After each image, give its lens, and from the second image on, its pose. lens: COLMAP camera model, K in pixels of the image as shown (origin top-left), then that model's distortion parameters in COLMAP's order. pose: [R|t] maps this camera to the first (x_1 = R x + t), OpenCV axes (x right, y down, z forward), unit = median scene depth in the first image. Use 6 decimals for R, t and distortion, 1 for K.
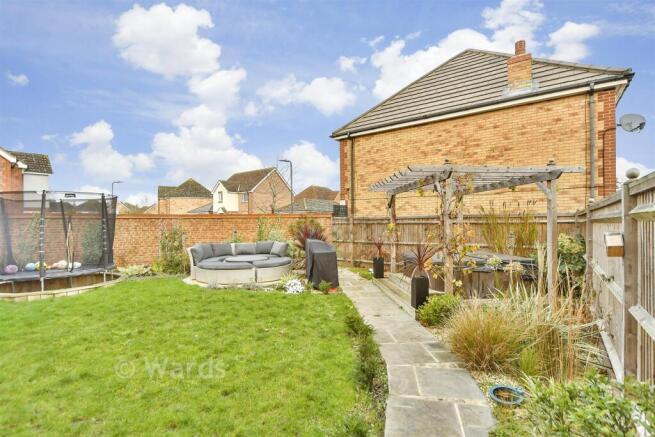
lens RADIAL K [[307.5, 0, 327.5], [0, 307.5, 218.5], [0, 0, 1]] dist [-0.001417, 0.000264]
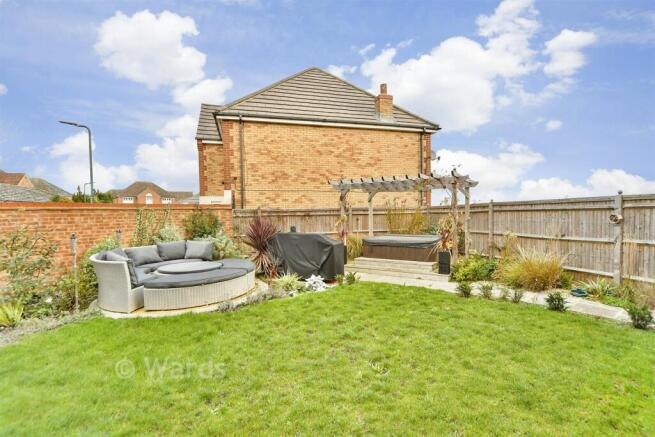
lens RADIAL K [[307.5, 0, 327.5], [0, 307.5, 218.5], [0, 0, 1]] dist [-0.001417, 0.000264]
pose [[0.619852, -0.017156, 0.784531, -0.562225], [0.004825, 0.999825, 0.018052, 0.008578], [-0.784704, -0.007404, 0.619826, 0.287107]]
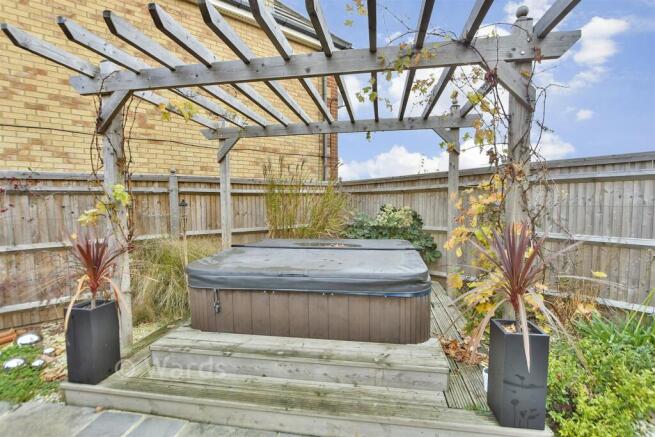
lens RADIAL K [[307.5, 0, 327.5], [0, 307.5, 218.5], [0, 0, 1]] dist [-0.001417, 0.000264]
pose [[0.249144, -0.049157, 0.967218, -0.036426], [-0.002929, 0.998668, 0.051510, 0.027207], [-0.968462, -0.015667, 0.248669, 0.570865]]
